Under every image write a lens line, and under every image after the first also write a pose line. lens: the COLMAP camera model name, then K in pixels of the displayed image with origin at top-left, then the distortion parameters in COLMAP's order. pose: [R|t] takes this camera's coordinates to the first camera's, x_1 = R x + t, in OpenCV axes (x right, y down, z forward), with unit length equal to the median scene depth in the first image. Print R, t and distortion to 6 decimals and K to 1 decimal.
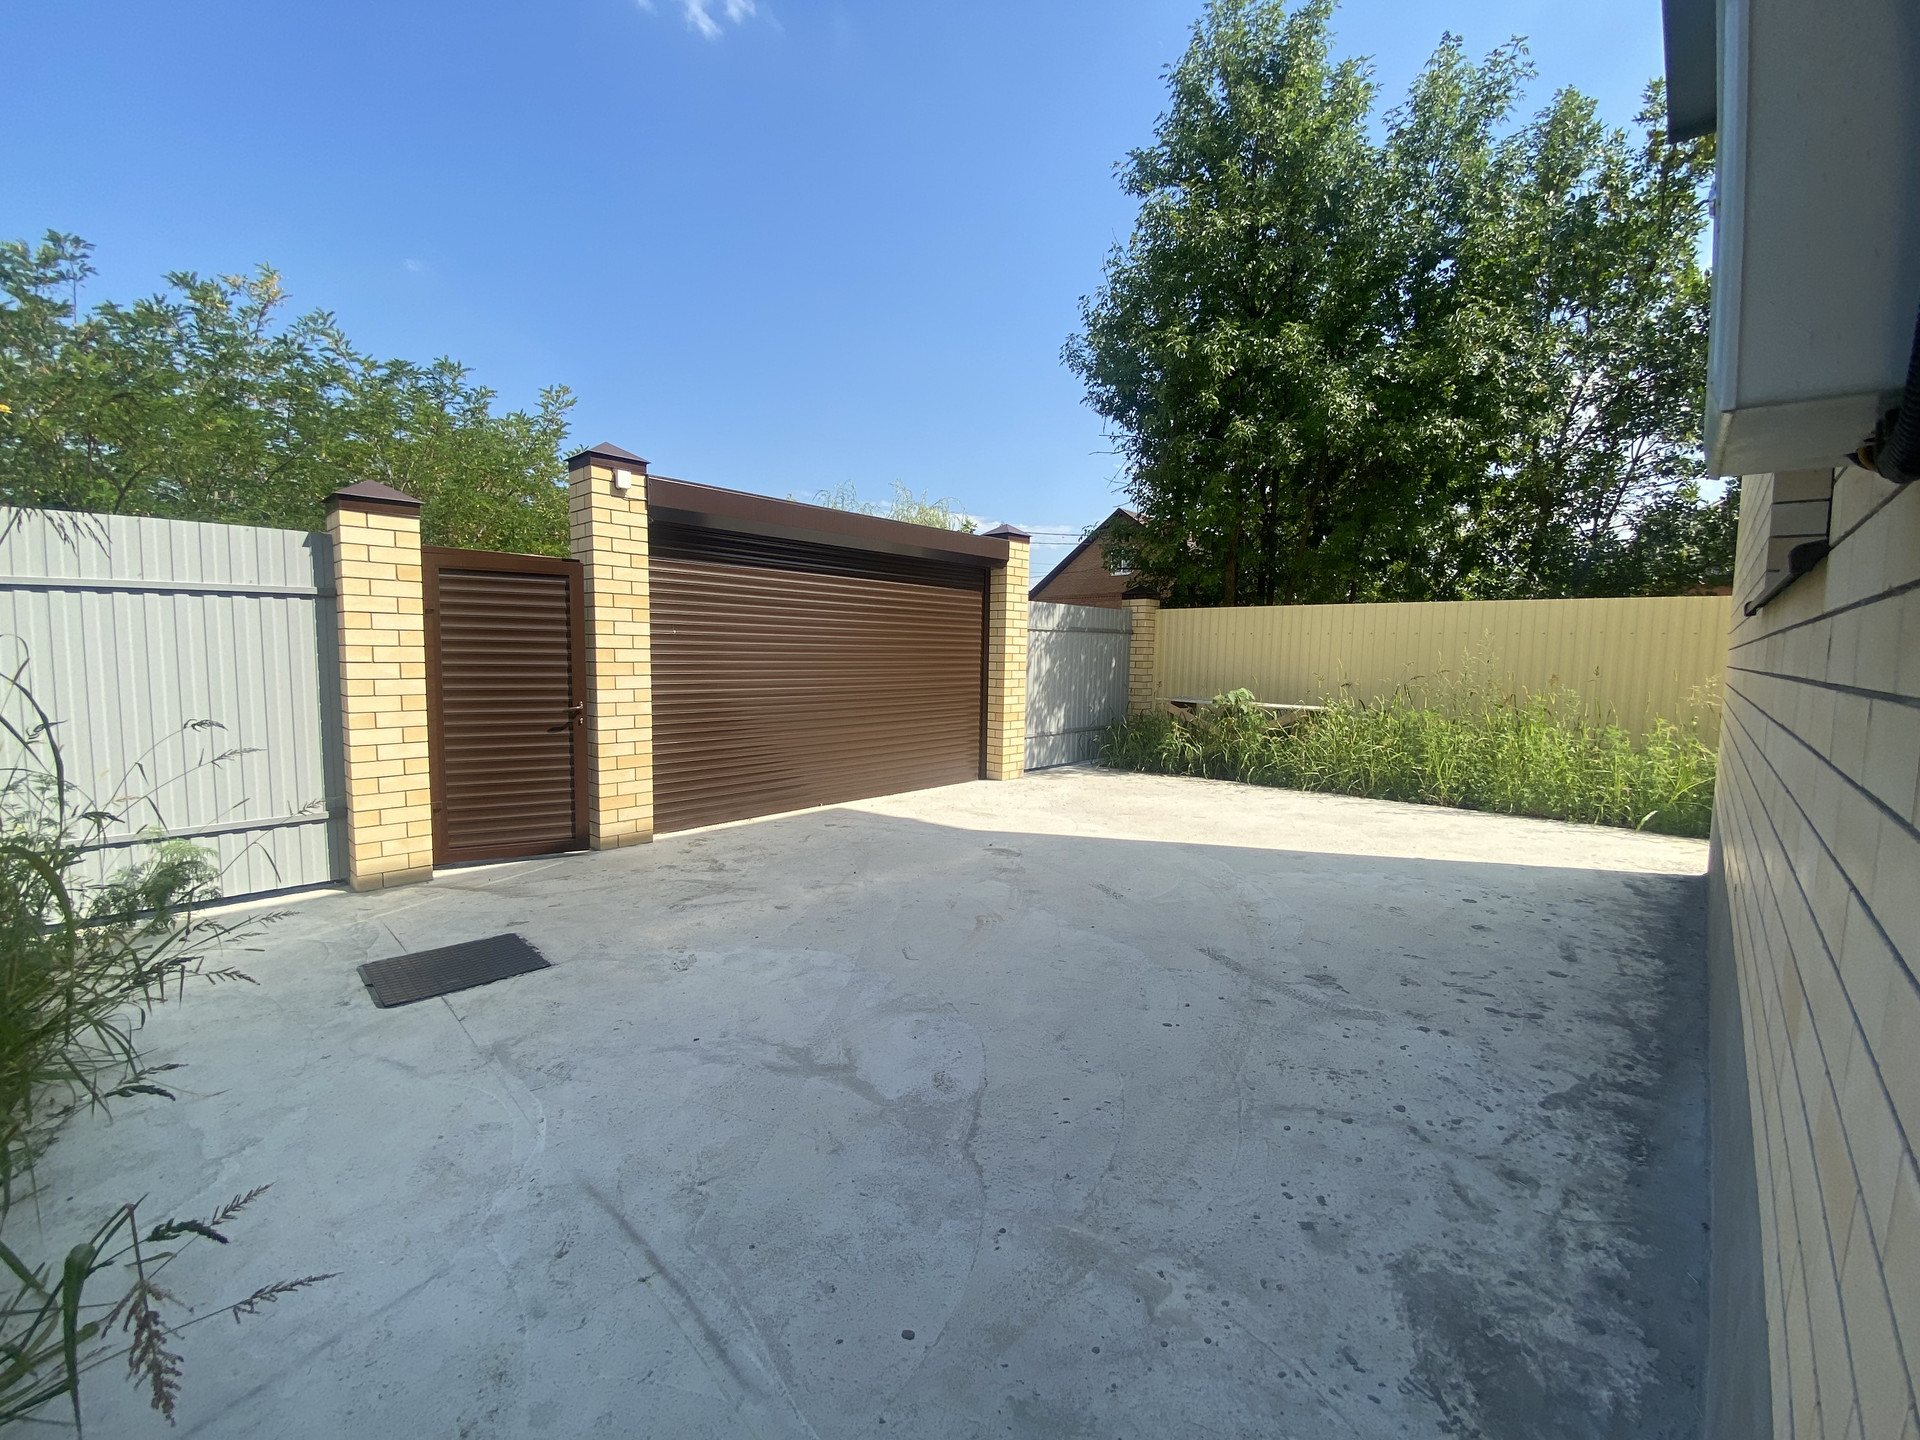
lens RADIAL K [[784.8, 0, 962.5], [0, 784.8, 713.4], [0, 0, 1]] dist [0.011140, -0.001170]
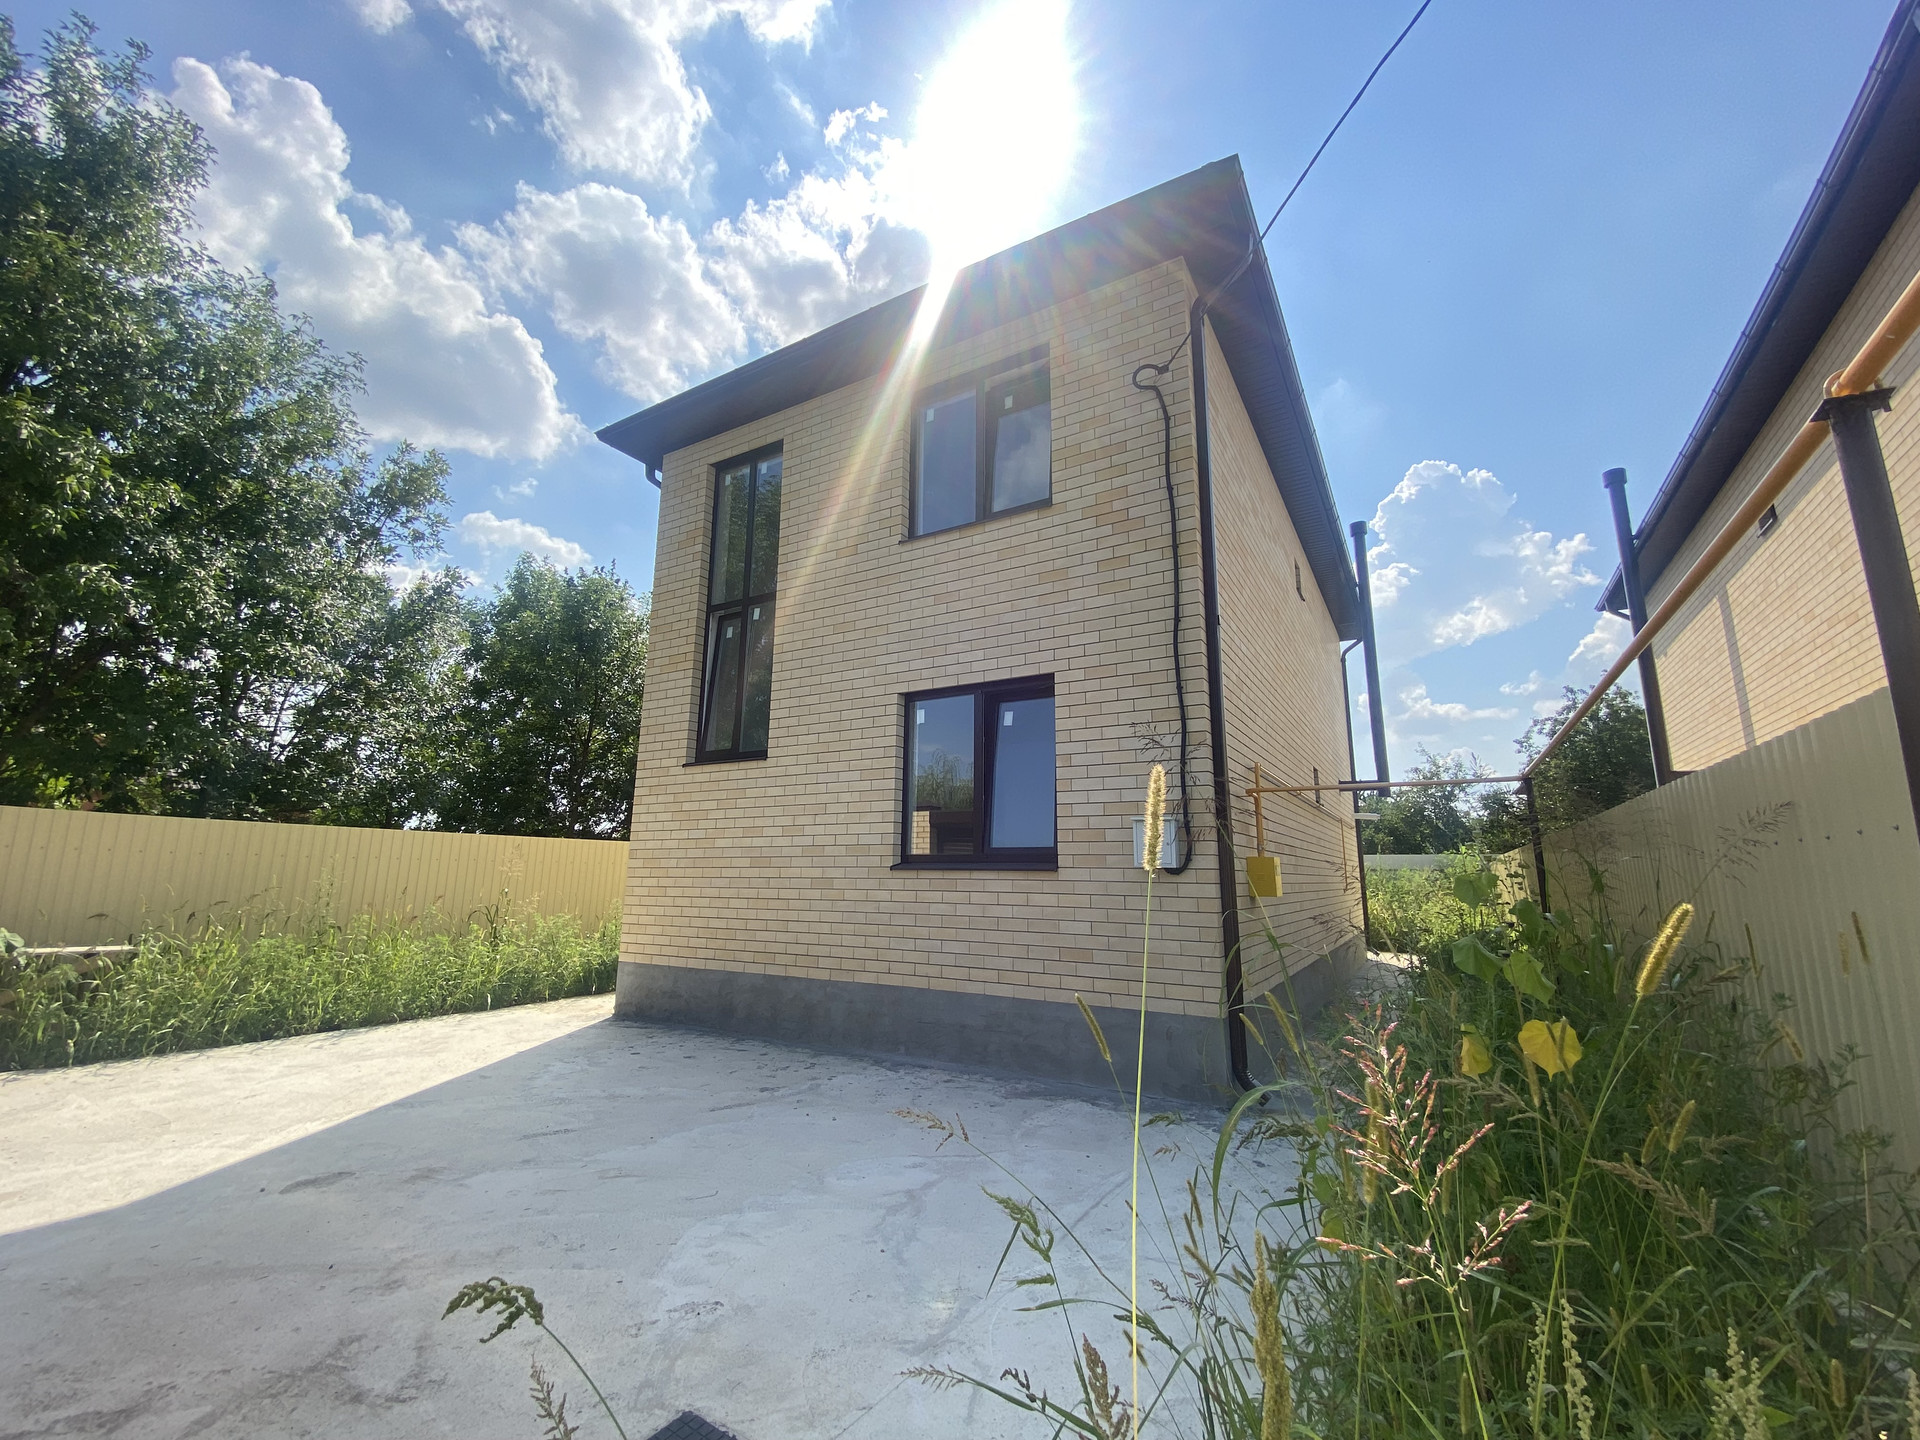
lens RADIAL K [[784.8, 0, 961.7], [0, 784.8, 731.5], [0, 0, 1]] dist [0.011140, -0.001170]
pose [[-0.217060, 0.164180, 0.962252, -1.316713], [0.064430, 0.986015, -0.153701, -0.121783], [-0.974030, 0.028635, -0.224603, 0.930021]]
